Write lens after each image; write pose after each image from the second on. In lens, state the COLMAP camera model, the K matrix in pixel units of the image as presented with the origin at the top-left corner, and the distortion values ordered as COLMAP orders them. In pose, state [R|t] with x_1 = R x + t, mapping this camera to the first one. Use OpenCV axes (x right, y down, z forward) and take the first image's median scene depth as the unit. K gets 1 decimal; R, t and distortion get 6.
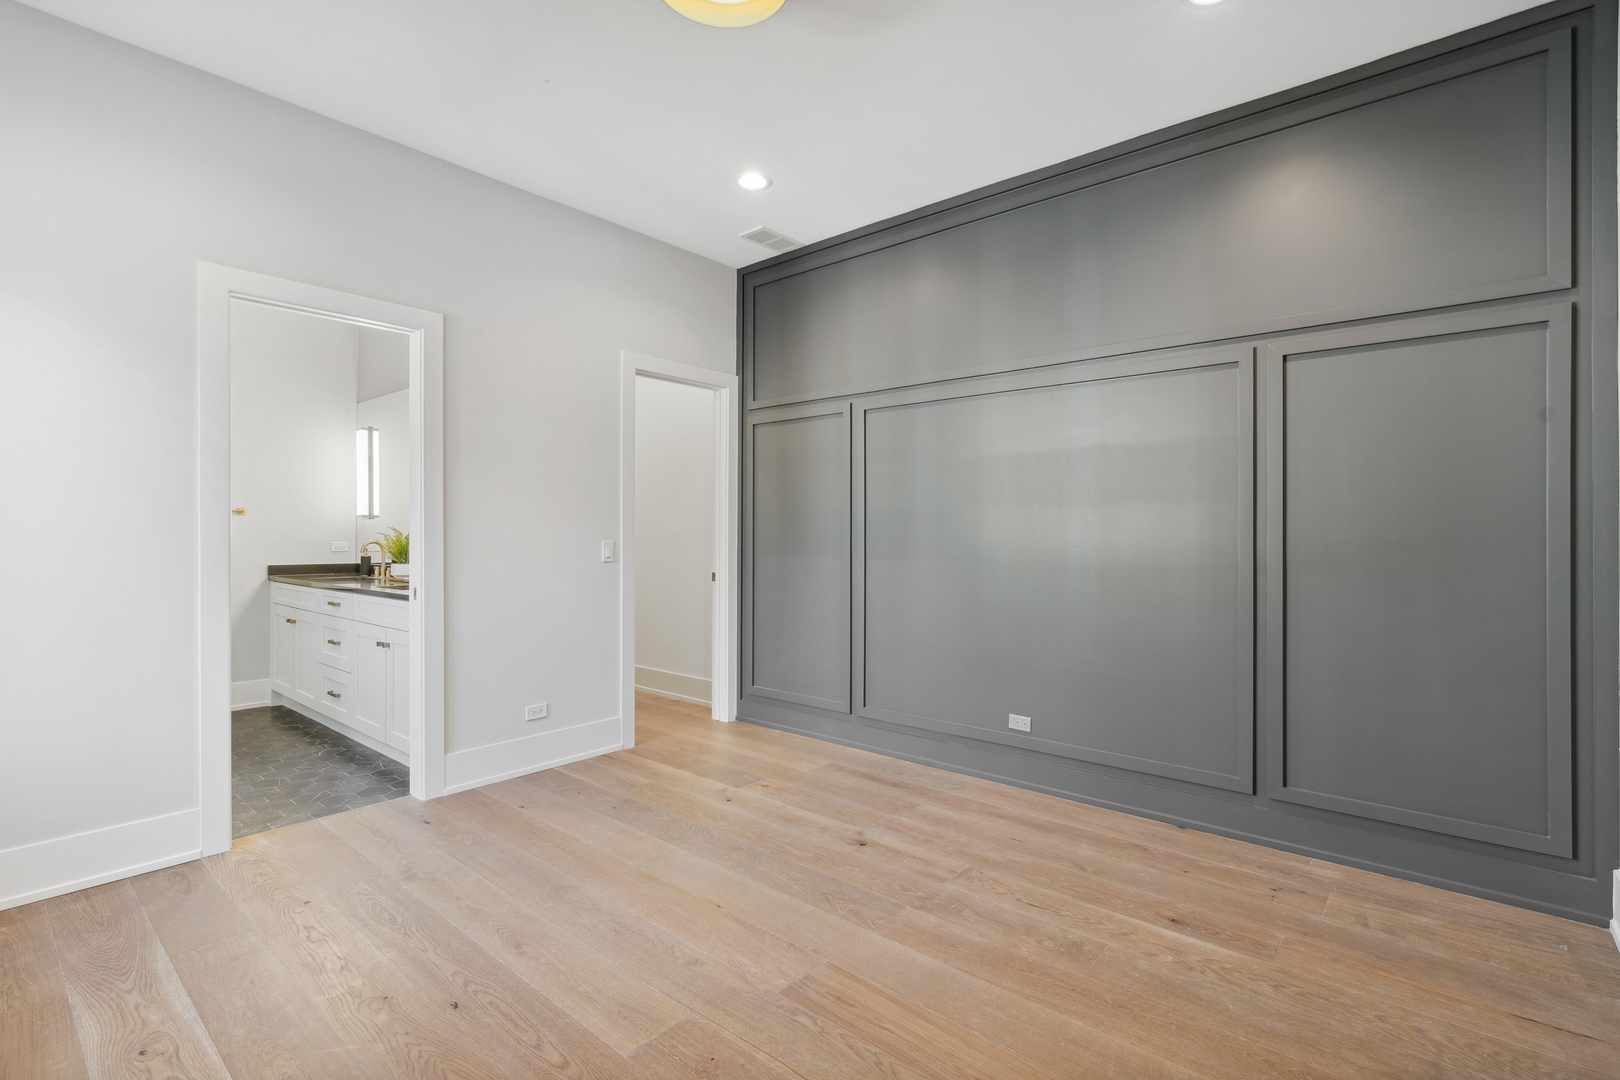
lens RADIAL K [[749.1, 0, 805.9], [0, 749.1, 535.2], [0, 0, 1]] dist [-0.006658, 0.001568]
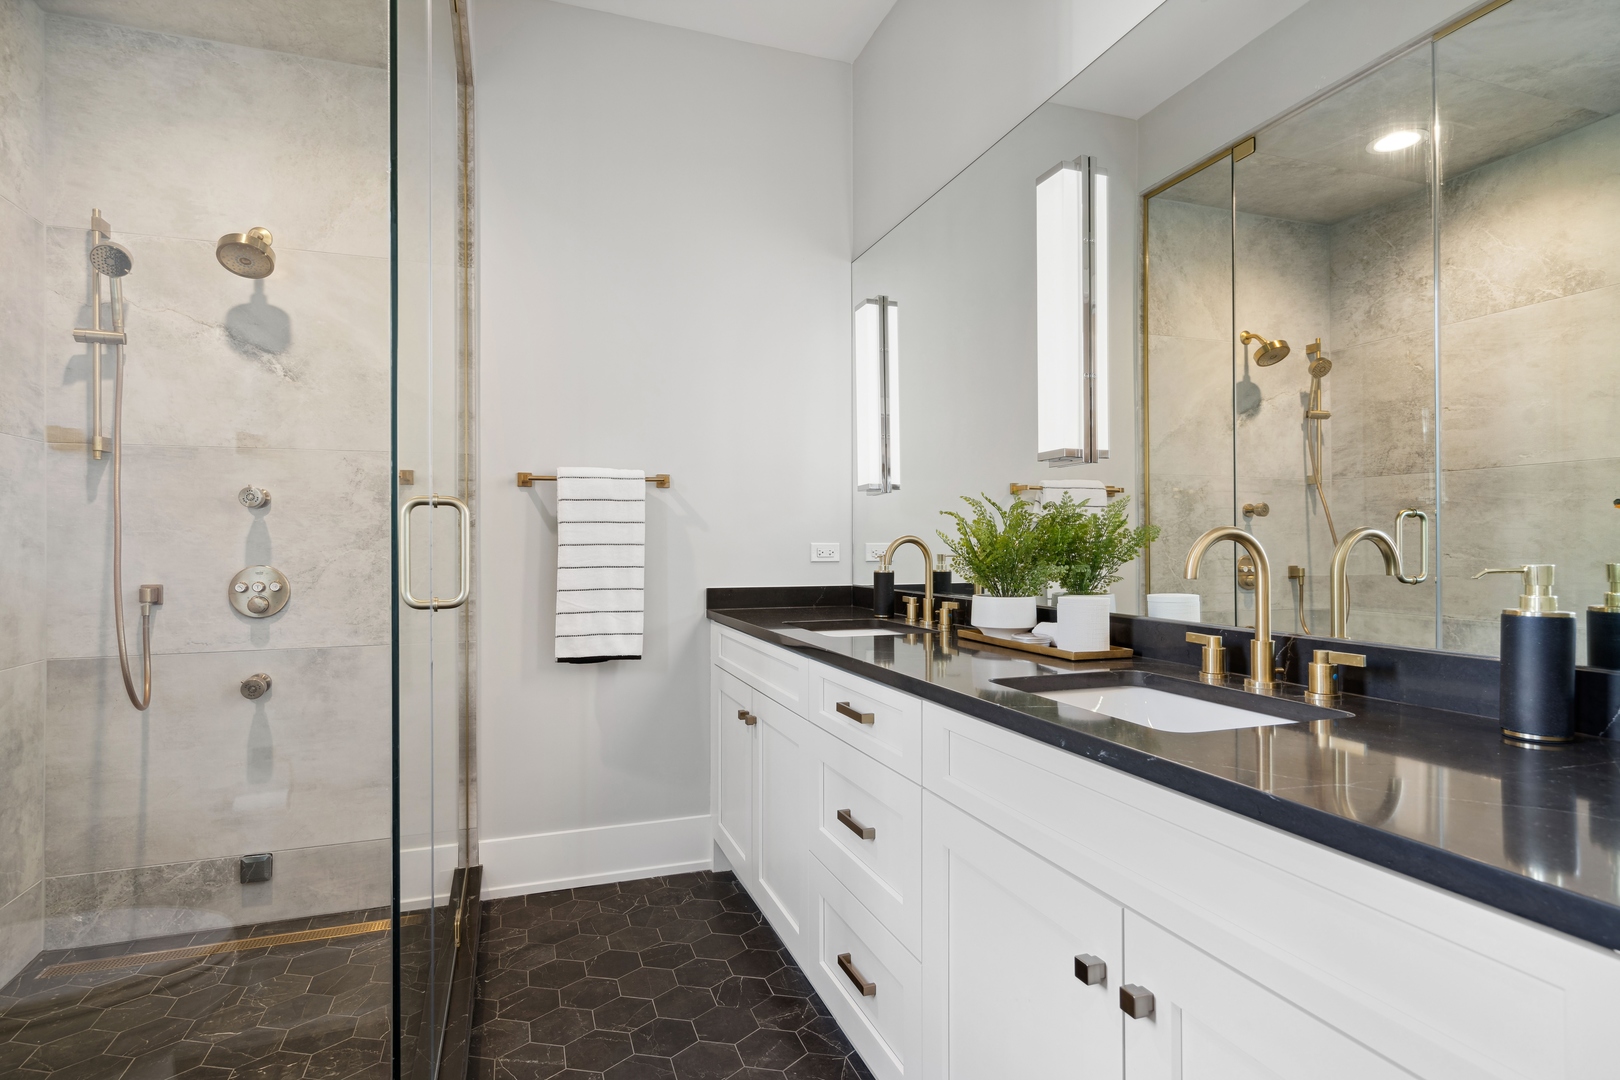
lens RADIAL K [[853.8, 0, 804.5], [0, 853.8, 538.0], [0, 0, 1]] dist [0.003586, 0.000204]
pose [[0.864577, -0.008027, -0.502436, -0.378138], [0.004477, 0.999956, -0.008273, 0.011996], [0.502480, 0.004904, 0.864575, 0.540317]]
